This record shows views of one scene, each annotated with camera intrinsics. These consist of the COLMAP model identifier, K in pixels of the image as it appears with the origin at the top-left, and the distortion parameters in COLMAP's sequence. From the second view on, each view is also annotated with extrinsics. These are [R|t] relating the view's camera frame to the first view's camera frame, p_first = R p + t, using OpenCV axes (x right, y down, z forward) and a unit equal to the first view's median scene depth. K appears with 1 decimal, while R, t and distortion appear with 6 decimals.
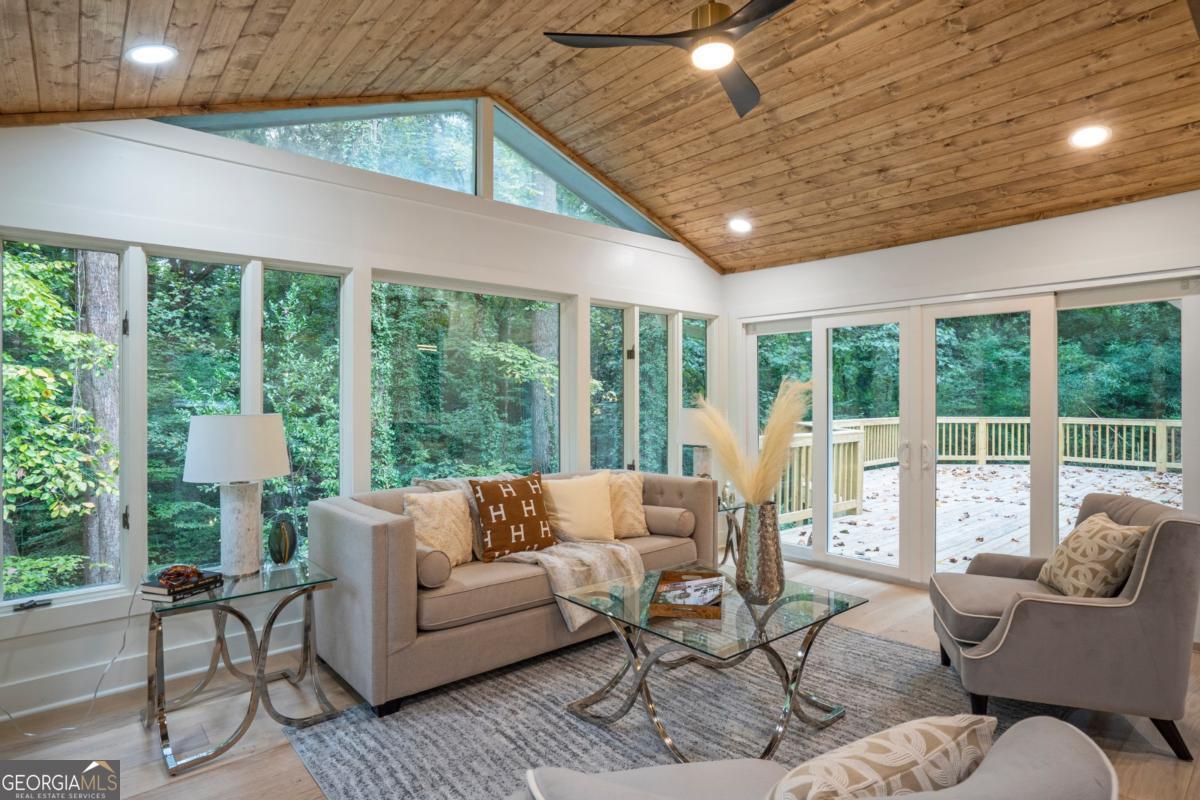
lens RADIAL K [[639.2, 0, 588.1], [0, 639.2, 396.2], [0, 0, 1]] dist [-0.030886, 0.005719]
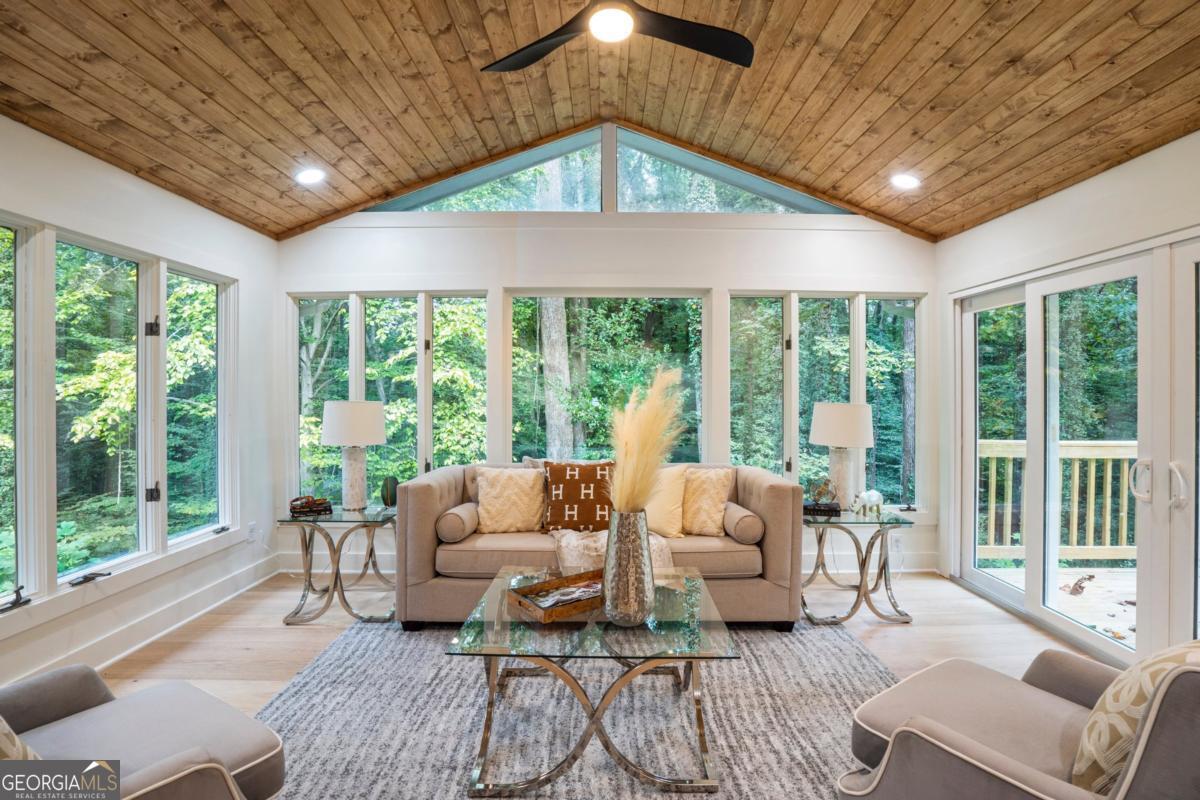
lens RADIAL K [[561.0, 0, 600.3], [0, 561.0, 390.9], [0, 0, 1]] dist [-0.049798, 0.016864]
pose [[0.762665, 0.003642, -0.646784, 0.351490], [-0.001131, 0.999990, 0.004297, -0.000920], [0.646793, -0.002545, 0.762662, 0.182337]]
